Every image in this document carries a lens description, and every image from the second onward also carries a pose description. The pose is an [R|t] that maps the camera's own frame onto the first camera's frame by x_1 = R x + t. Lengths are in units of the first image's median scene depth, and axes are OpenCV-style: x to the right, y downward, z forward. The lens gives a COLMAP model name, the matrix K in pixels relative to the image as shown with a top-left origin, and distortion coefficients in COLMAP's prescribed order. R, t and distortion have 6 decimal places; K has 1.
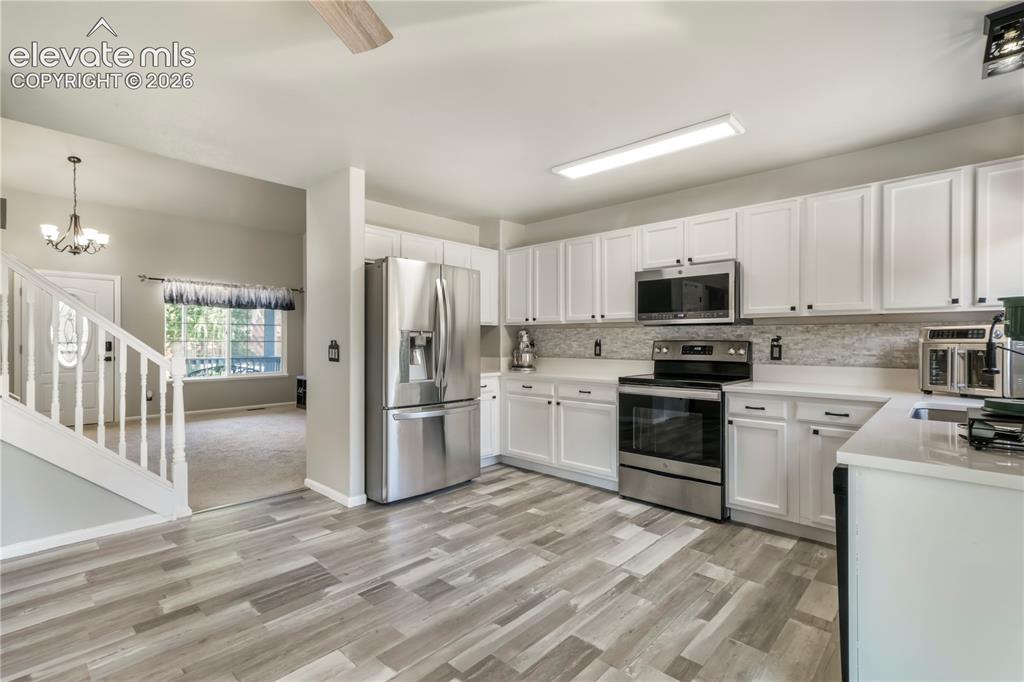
lens RADIAL K [[485.5, 0, 507.3], [0, 485.5, 339.9], [0, 0, 1]] dist [0.008814, 0.003811]
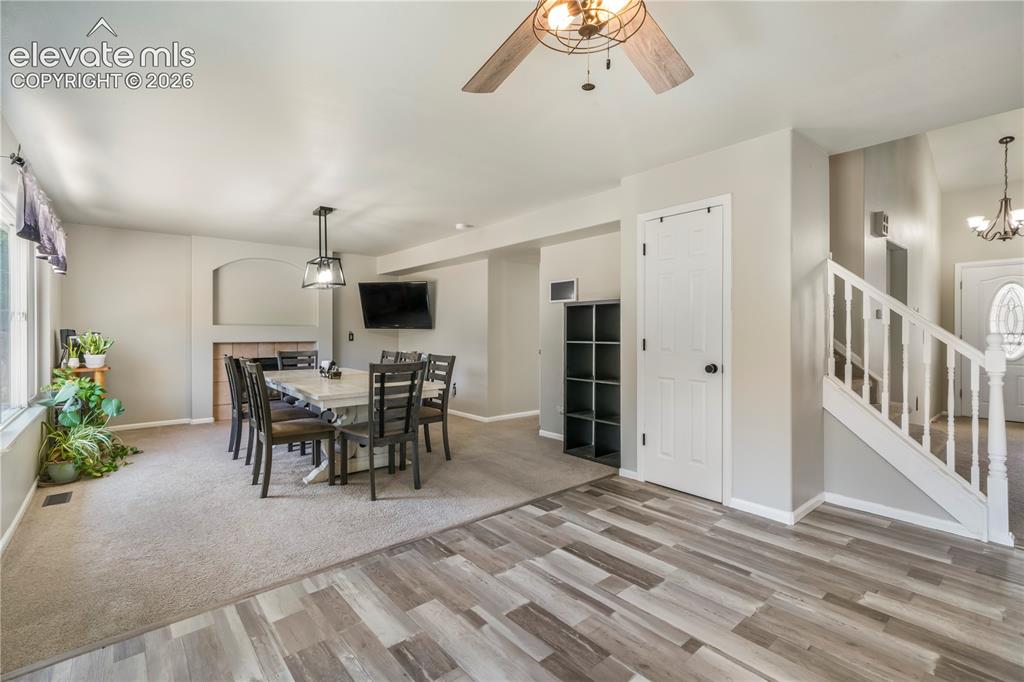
lens RADIAL K [[454.4, 0, 505.5], [0, 454.4, 328.2], [0, 0, 1]] dist [0.009412, 0.001483]
pose [[-0.116283, -0.007105, -0.993191, 0.218678], [0.003960, 0.999963, -0.007617, -0.000654], [0.993208, -0.004819, -0.116250, 0.264697]]
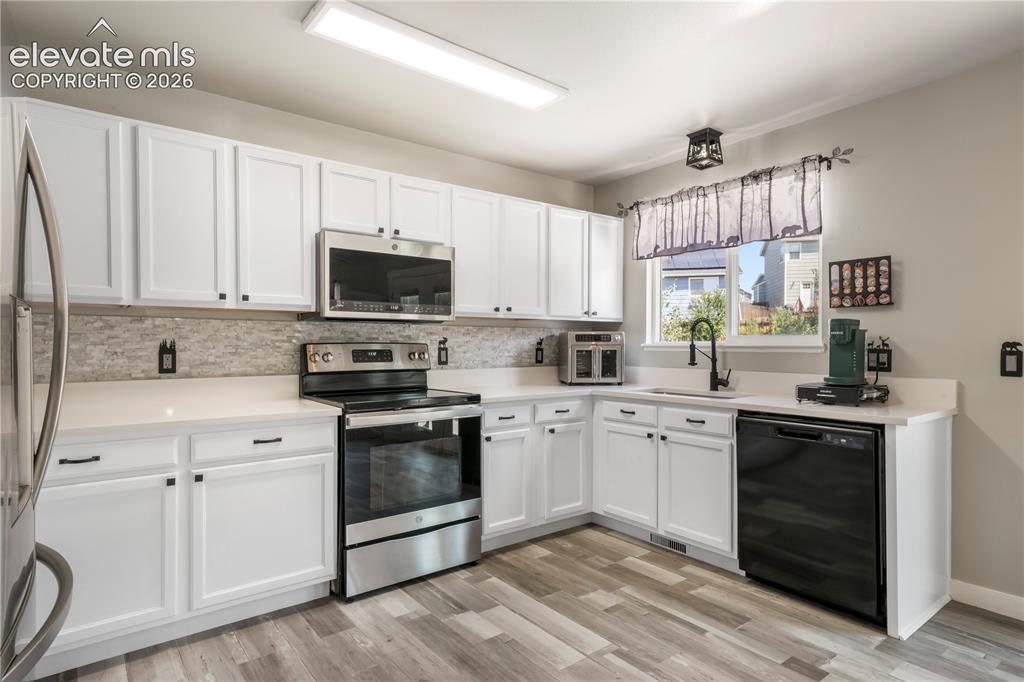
lens RADIAL K [[558.0, 0, 510.3], [0, 558.0, 348.6], [0, 0, 1]] dist [0.008897, 0.011933]
pose [[0.146884, -0.008325, 0.989119, -0.484509], [-0.000906, 0.999963, 0.008550, 0.003053], [-0.989153, -0.002152, 0.146871, 0.796944]]
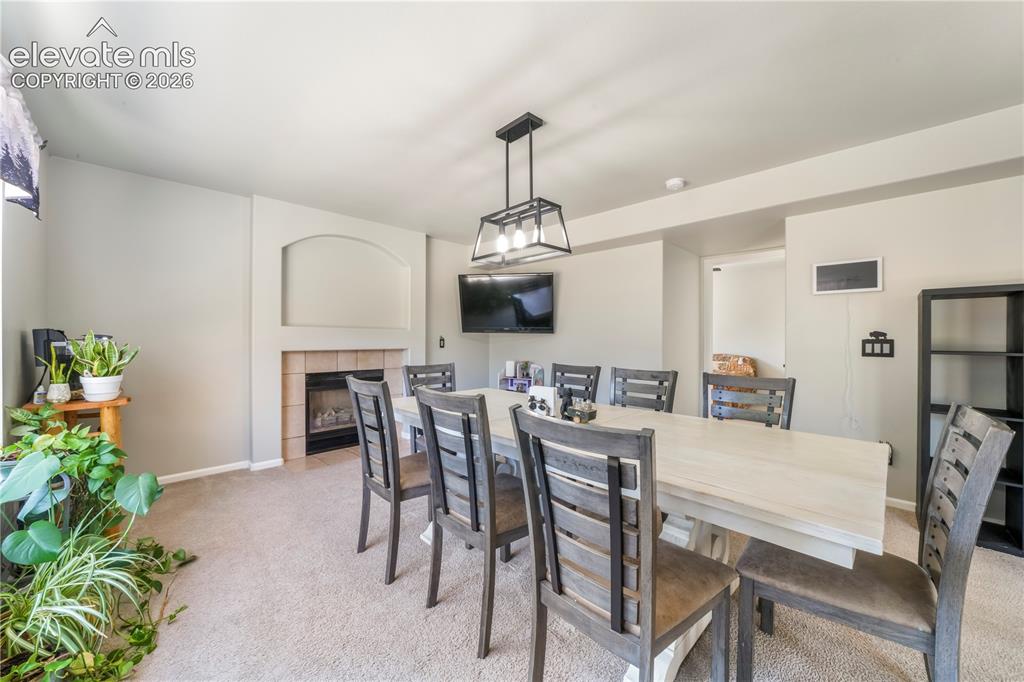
lens RADIAL K [[383.2, 0, 511.6], [0, 383.2, 335.4], [0, 0, 1]] dist [-0.010577, 0.000183]
pose [[-0.028279, -0.005853, -0.999583, -0.465100], [0.000614, 0.999983, -0.005872, 0.001337], [0.999600, -0.000780, -0.028275, -0.499344]]
